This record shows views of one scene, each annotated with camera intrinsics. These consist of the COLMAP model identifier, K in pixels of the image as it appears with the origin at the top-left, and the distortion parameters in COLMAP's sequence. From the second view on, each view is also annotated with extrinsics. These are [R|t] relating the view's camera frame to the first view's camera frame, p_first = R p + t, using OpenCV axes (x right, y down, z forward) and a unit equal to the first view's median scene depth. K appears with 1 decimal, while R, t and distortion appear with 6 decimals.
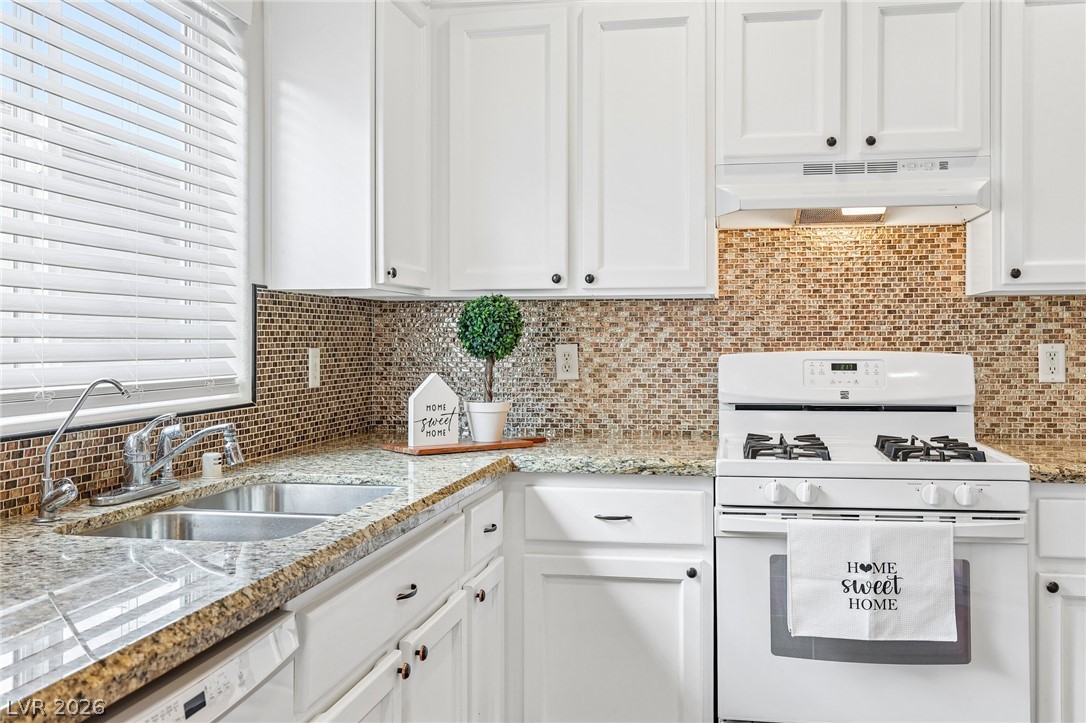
lens RADIAL K [[994.7, 0, 546.4], [0, 994.7, 342.7], [0, 0, 1]] dist [0.005363, 0.000000]
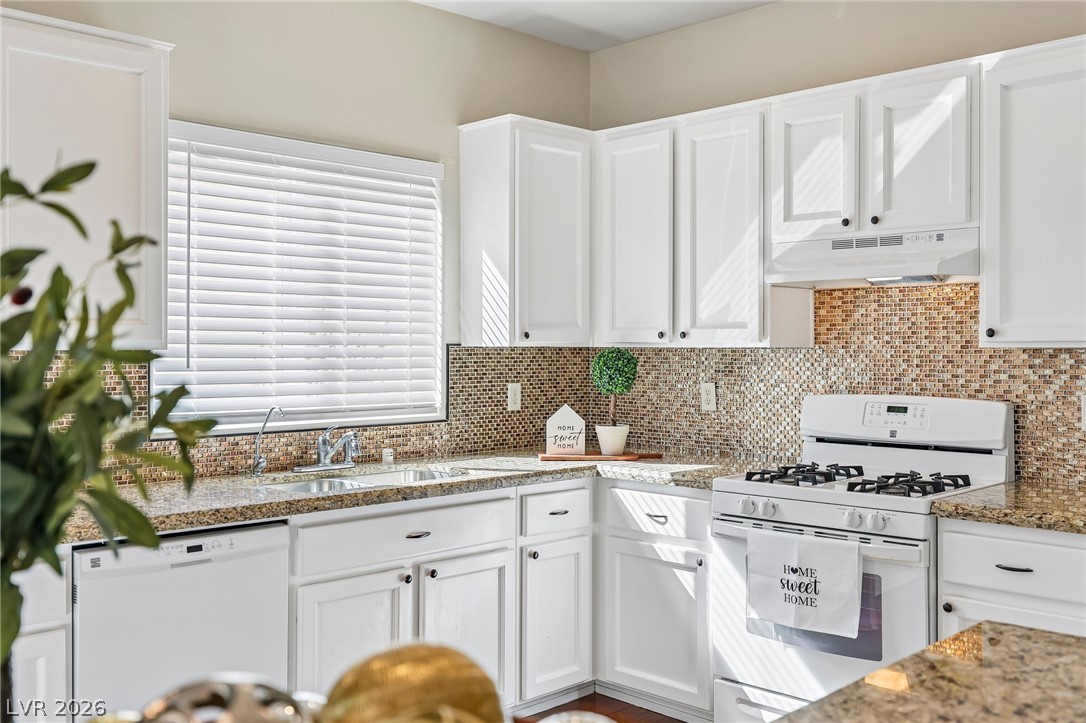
lens RADIAL K [[1038.4, 0, 549.4], [0, 1038.4, 342.7], [0, 0, 1]] dist [0.001766, 0.000000]
pose [[0.824121, 0.001207, -0.566412, 0.733982], [-0.003314, 0.999991, -0.002690, -0.054602], [0.566404, 0.004094, 0.824118, -0.245552]]
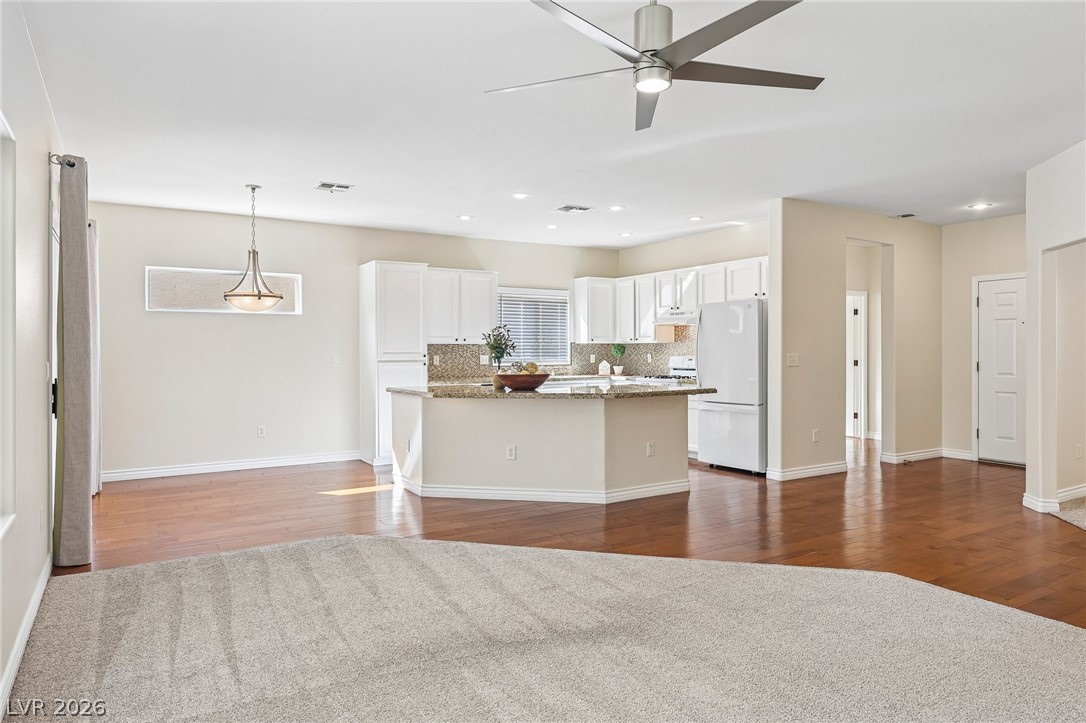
lens RADIAL K [[689.5, 0, 540.9], [0, 689.5, 355.4], [0, 0, 1]] dist [-0.006869, -0.005131]
pose [[0.670043, 0.004674, -0.742308, 2.271698], [0.002241, 0.999963, 0.008319, -0.020472], [0.742319, -0.007237, 0.670007, -1.555097]]
